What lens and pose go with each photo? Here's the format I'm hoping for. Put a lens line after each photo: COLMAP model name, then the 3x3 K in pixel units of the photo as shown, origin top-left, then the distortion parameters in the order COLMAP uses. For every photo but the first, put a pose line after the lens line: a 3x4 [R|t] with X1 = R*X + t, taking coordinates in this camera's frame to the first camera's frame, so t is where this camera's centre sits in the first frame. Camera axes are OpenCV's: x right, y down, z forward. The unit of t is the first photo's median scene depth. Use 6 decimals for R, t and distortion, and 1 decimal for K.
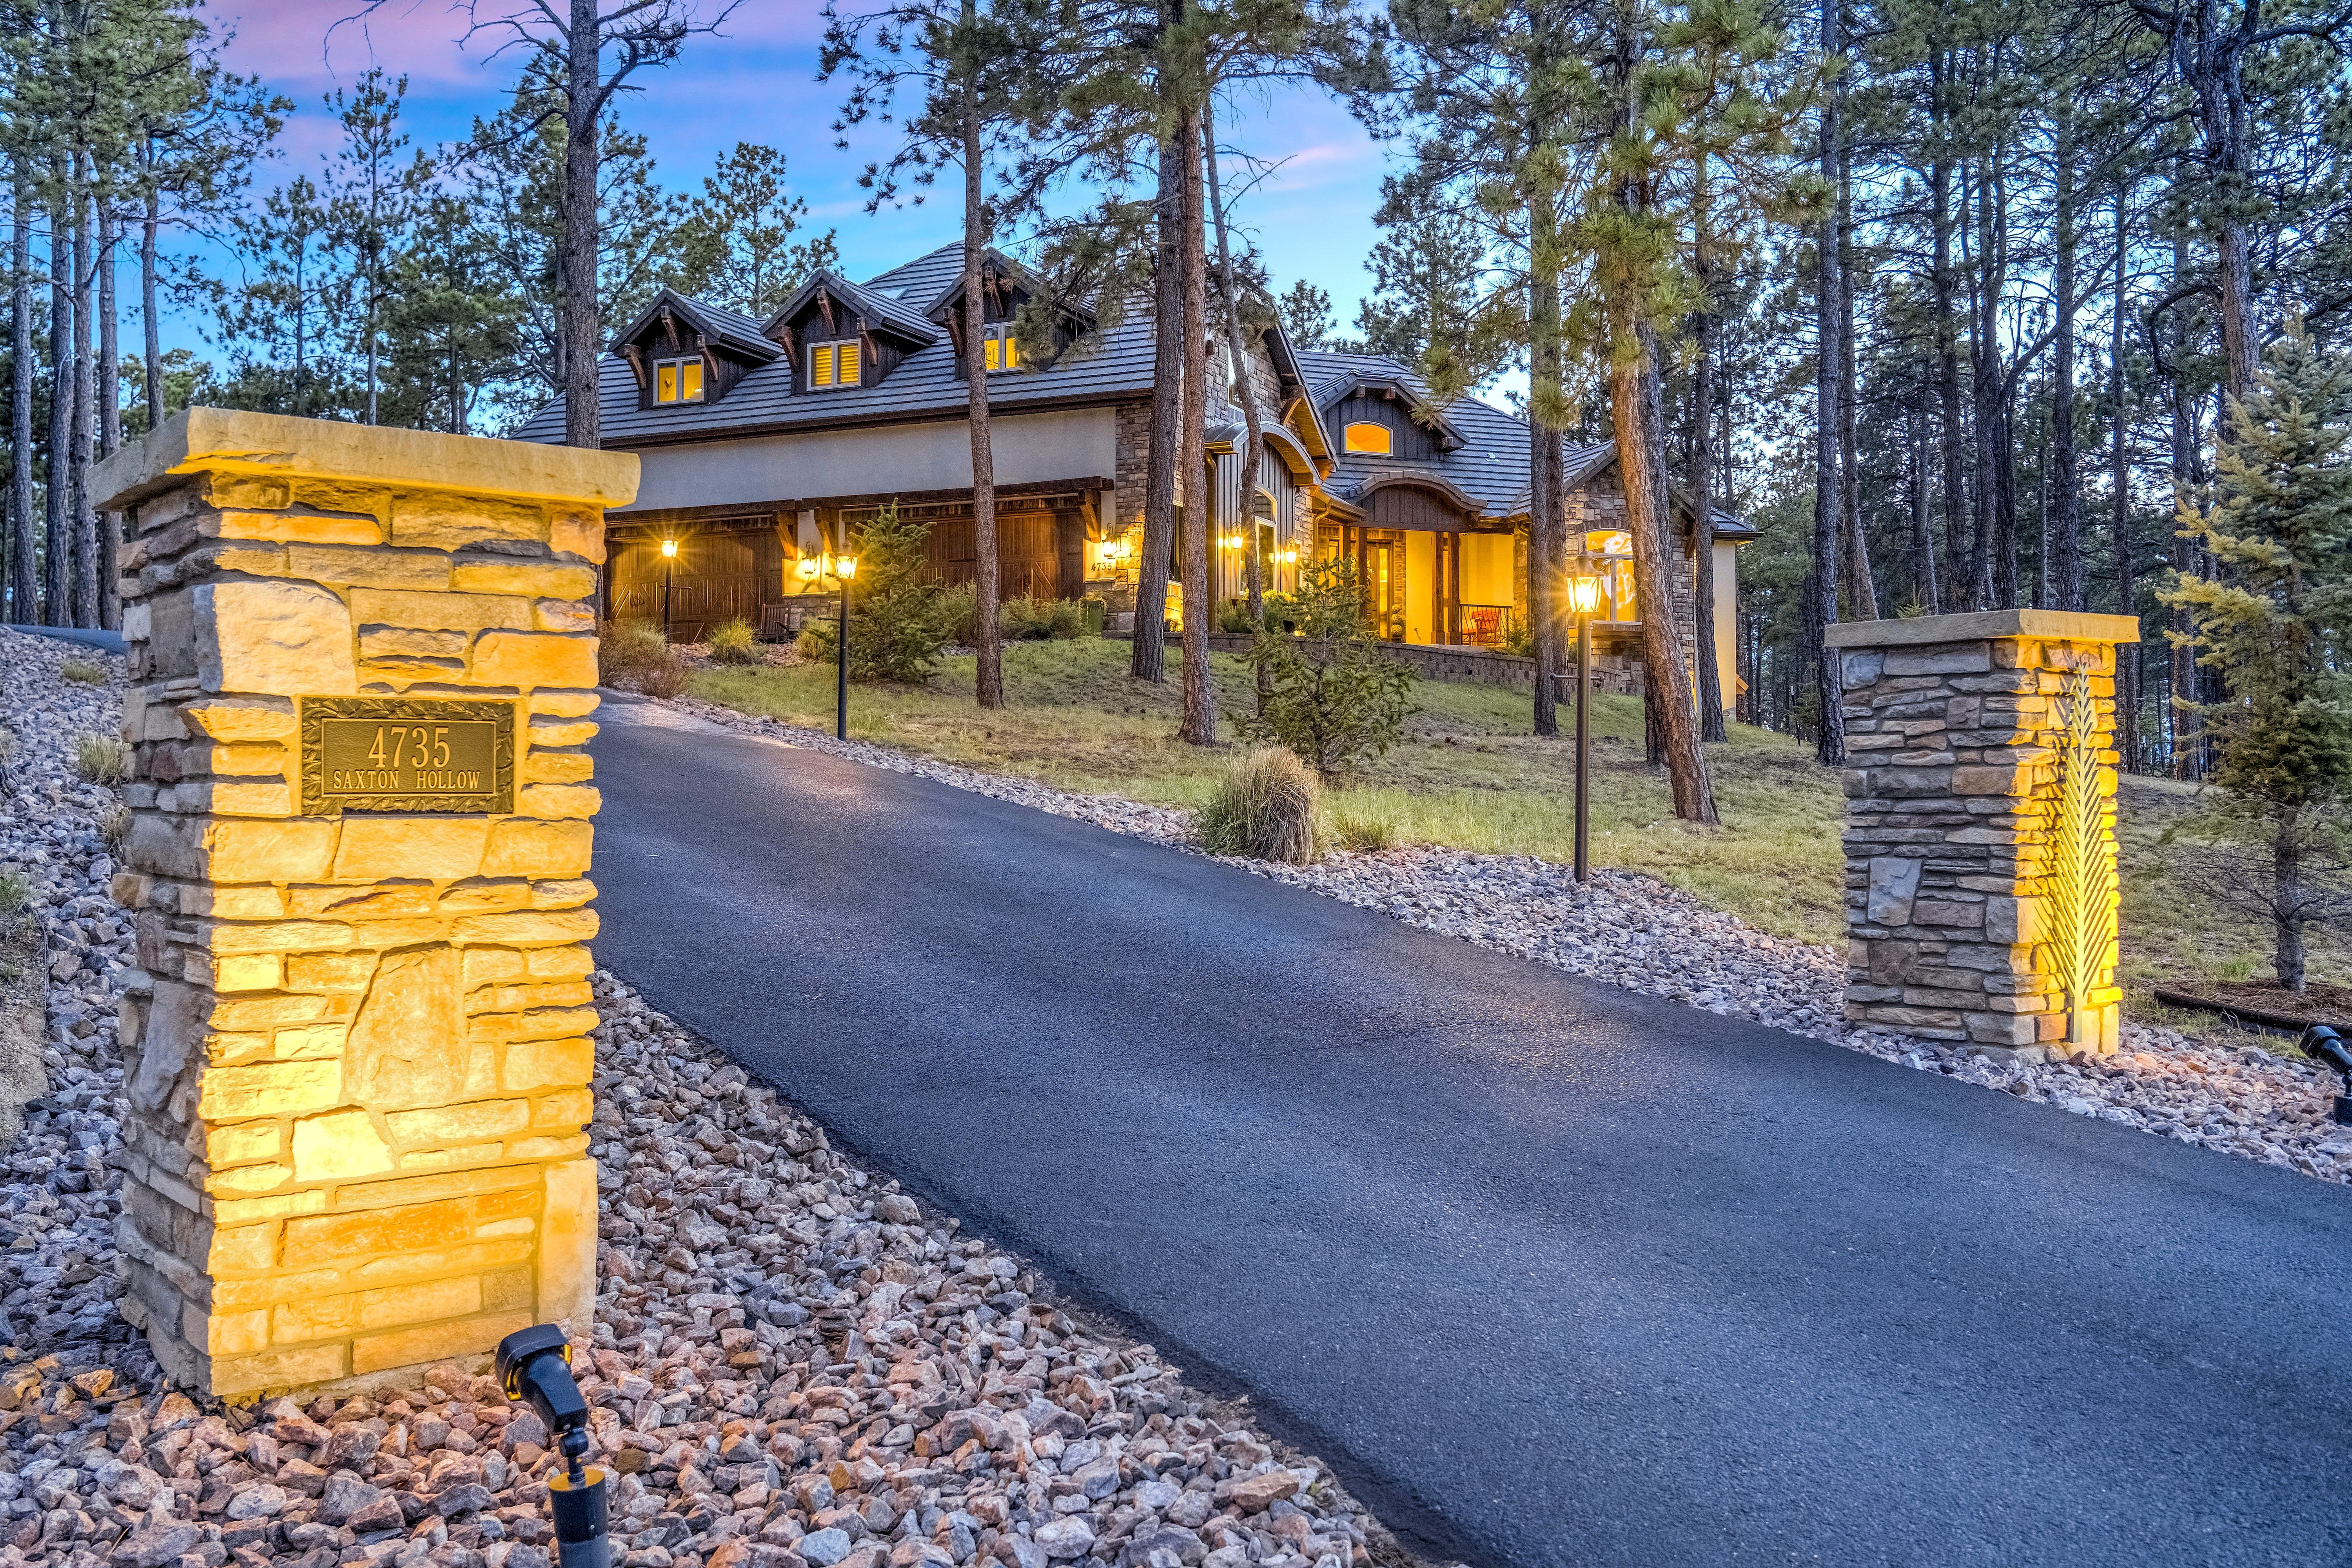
lens RADIAL K [[2047.8, 0, 1176.0], [0, 2047.8, 784.0], [0, 0, 1]] dist [0.001945, 0.000301]
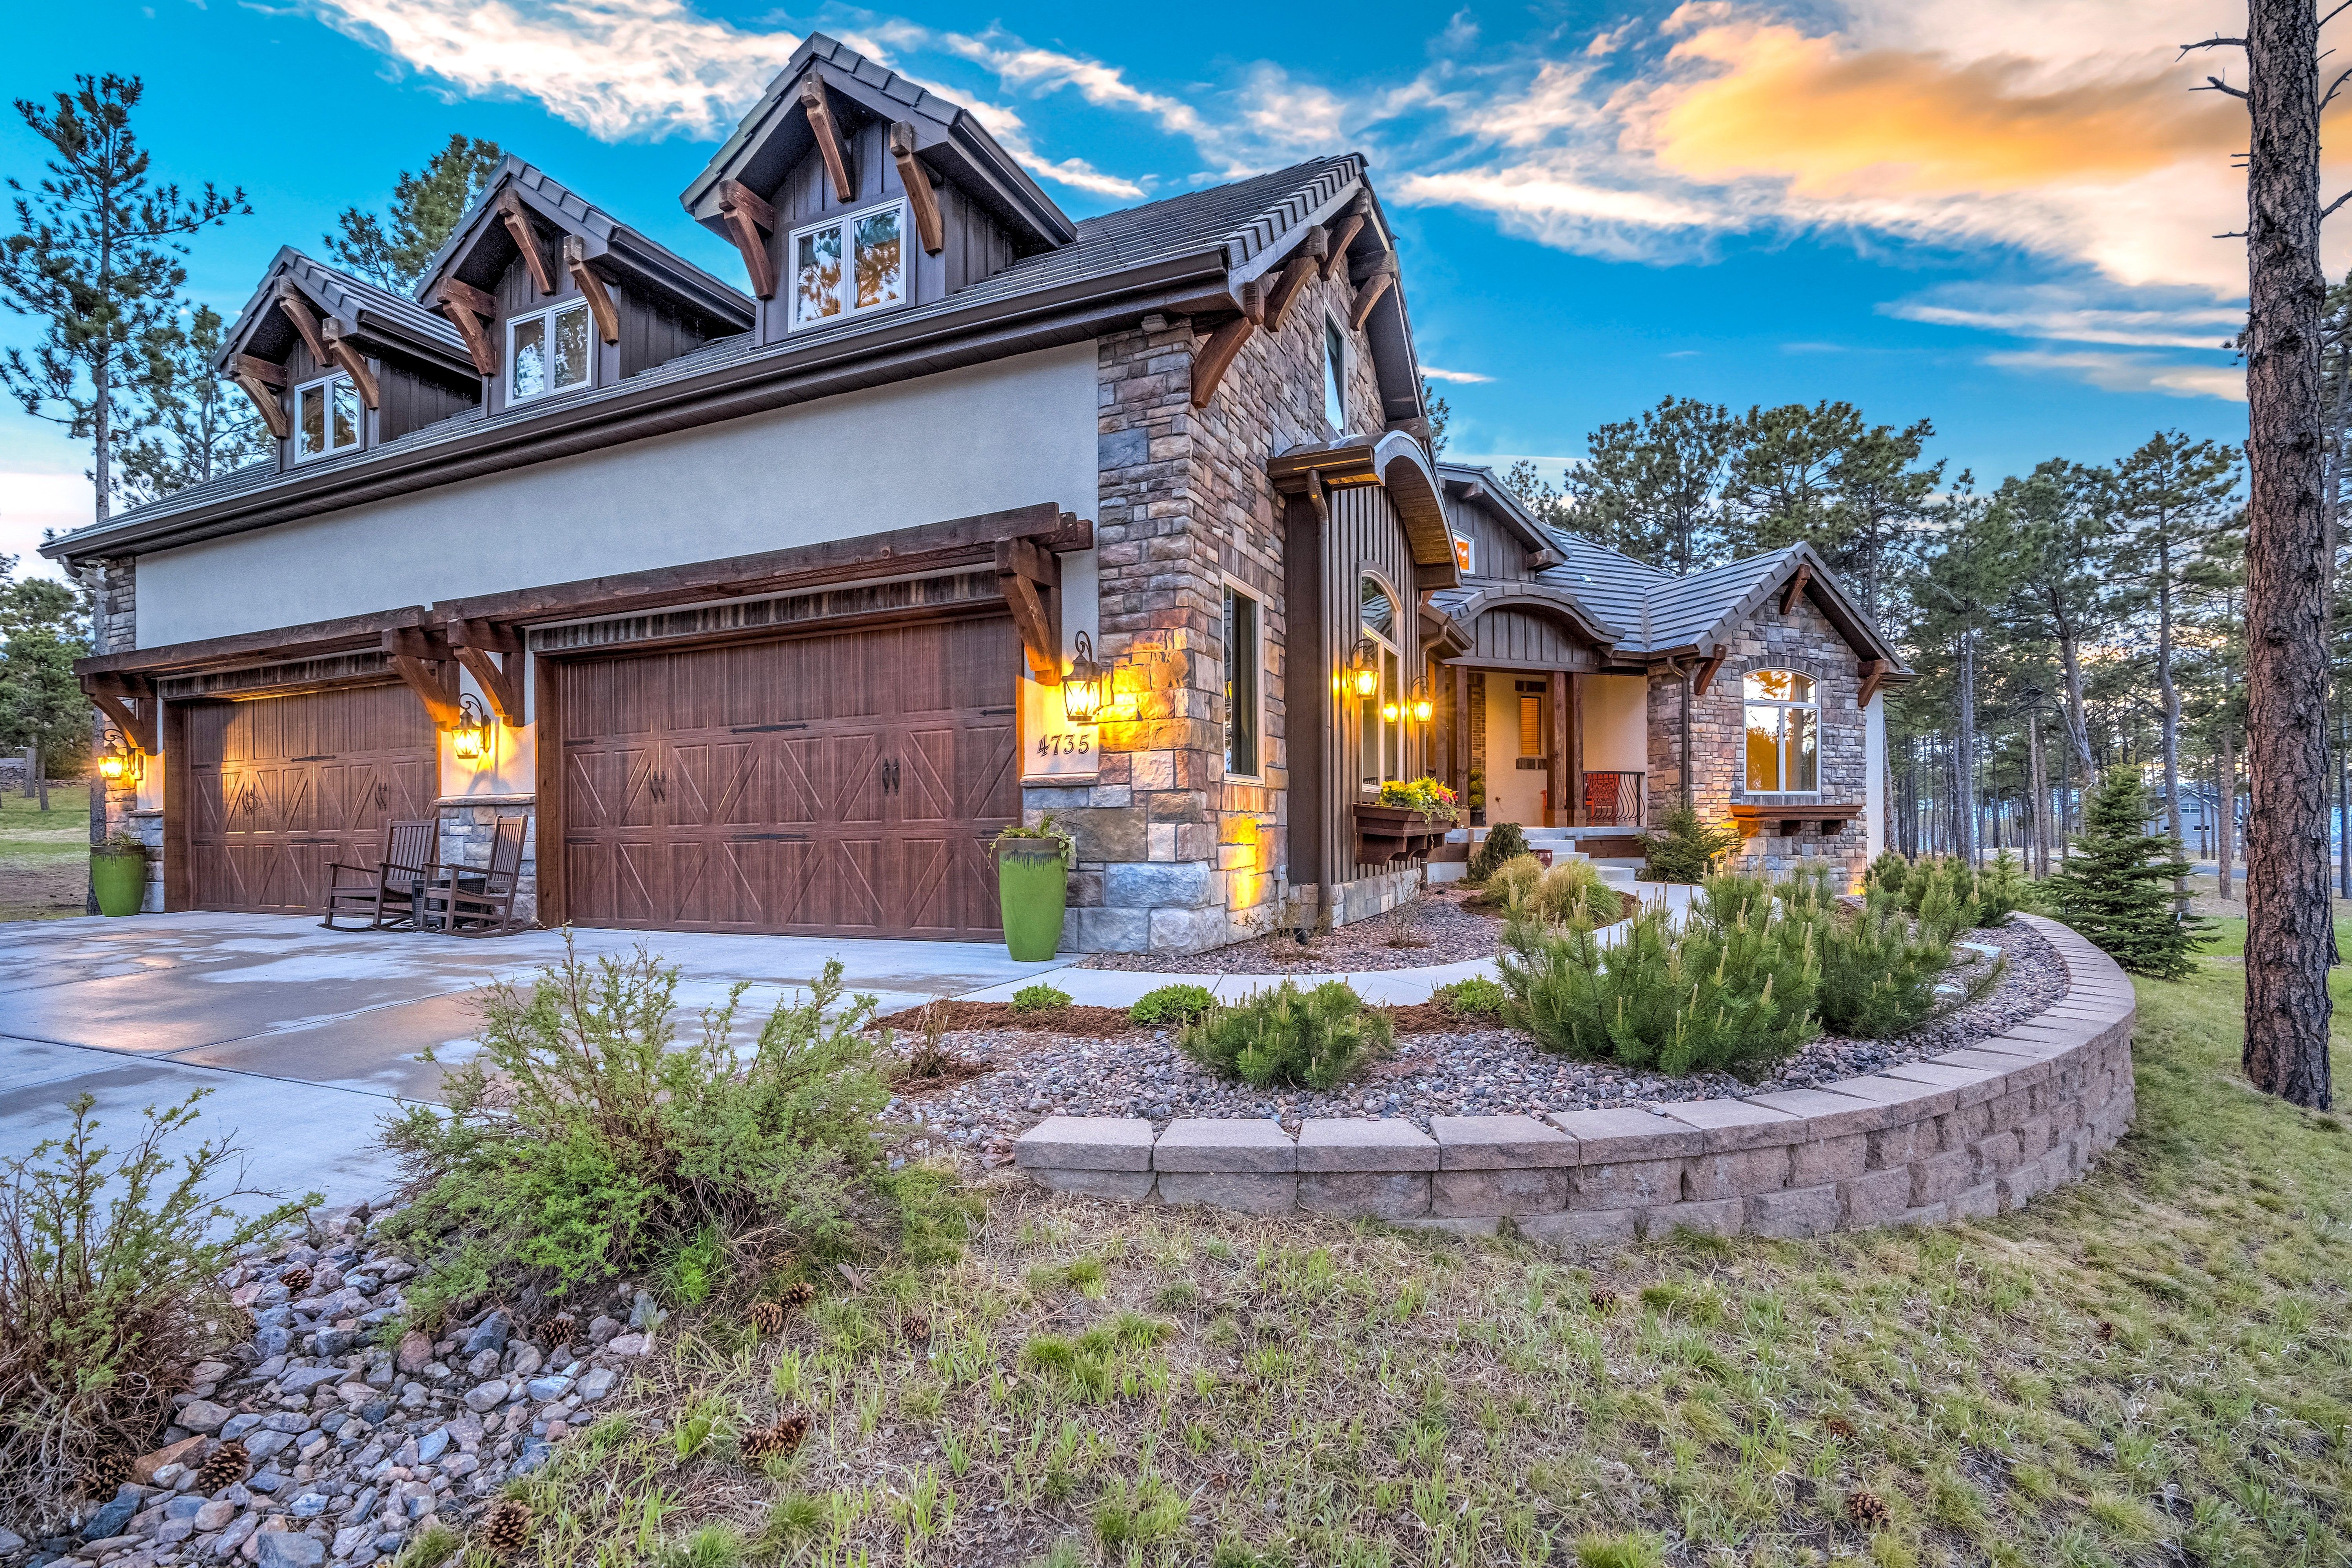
lens RADIAL K [[1102.6, 0, 1169.2], [0, 1102.6, 815.9], [0, 0, 1]] dist [-0.000007, 0.000114]
pose [[0.999857, -0.011824, 0.012061, -0.014389], [0.011962, 0.999864, -0.011392, -0.069334], [-0.011925, 0.011535, 0.999862, 0.608203]]
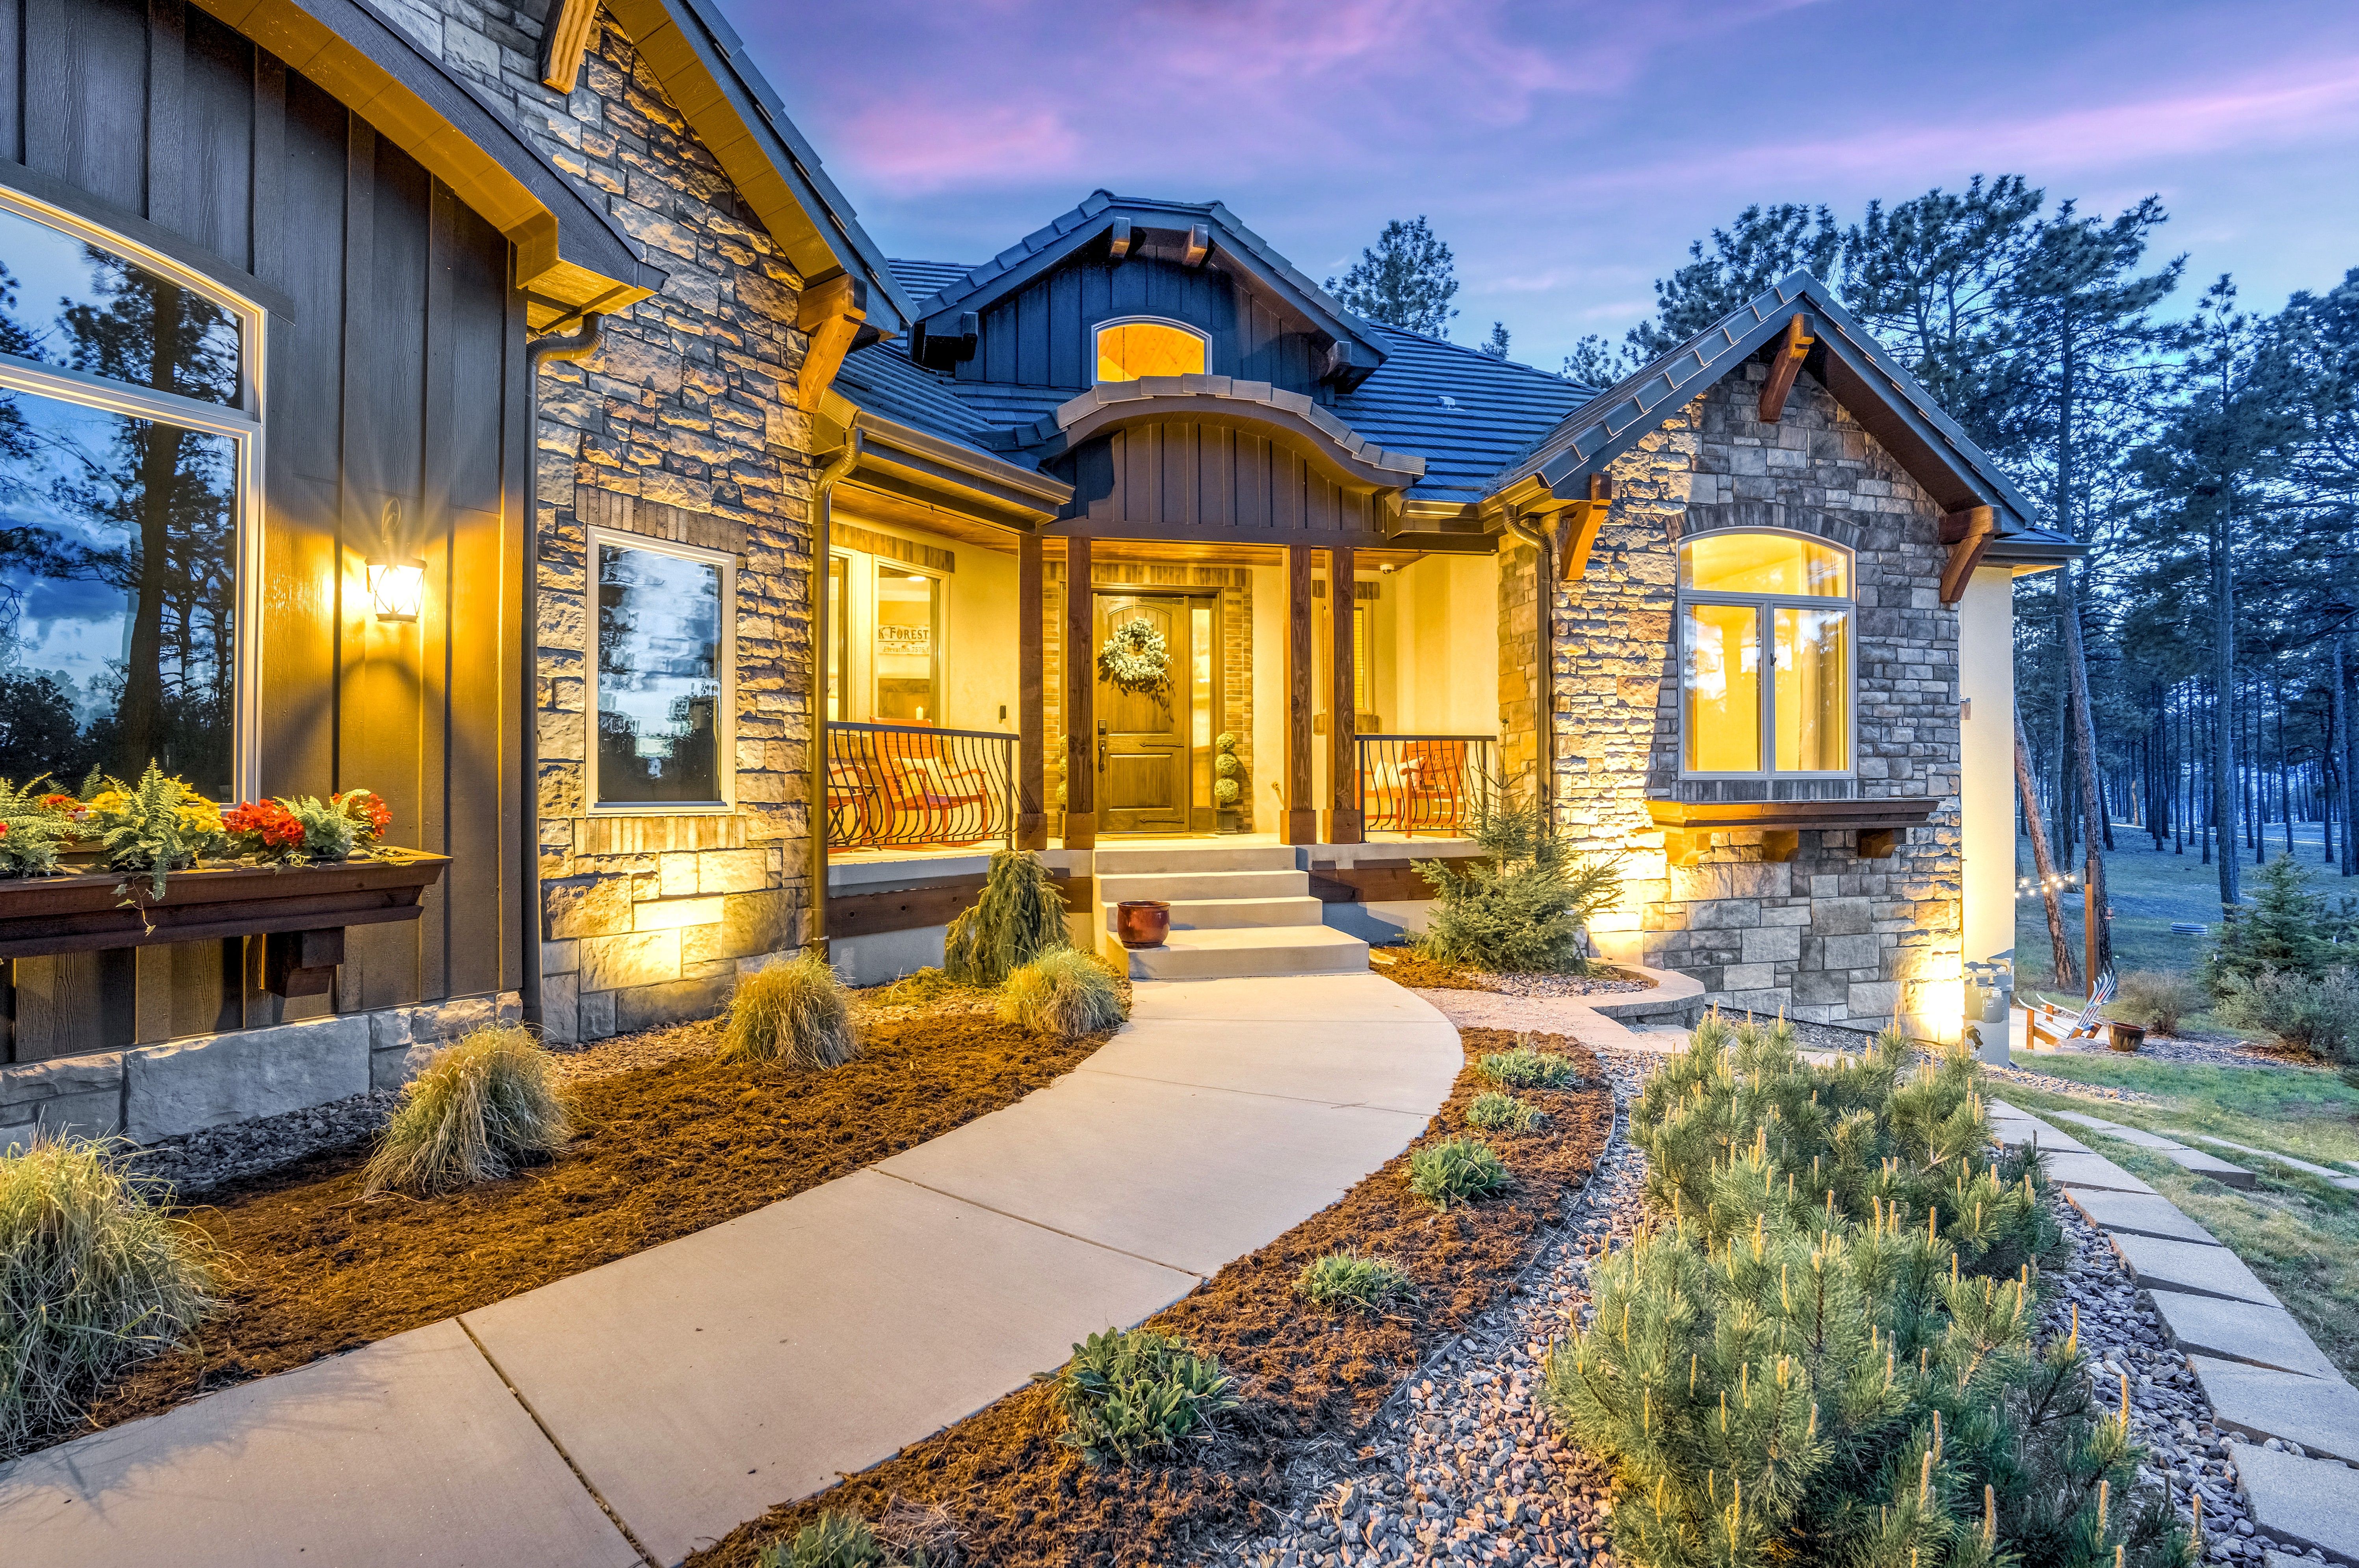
lens RADIAL K [[1119.9, 0, 1171.0], [0, 1119.9, 777.5], [0, 0, 1]] dist [-0.001705, 0.008000]
pose [[0.991976, -0.013732, -0.125681, 0.130449], [0.011994, 0.999822, -0.014574, -0.077426], [0.125859, 0.012949, 0.991964, 0.788088]]
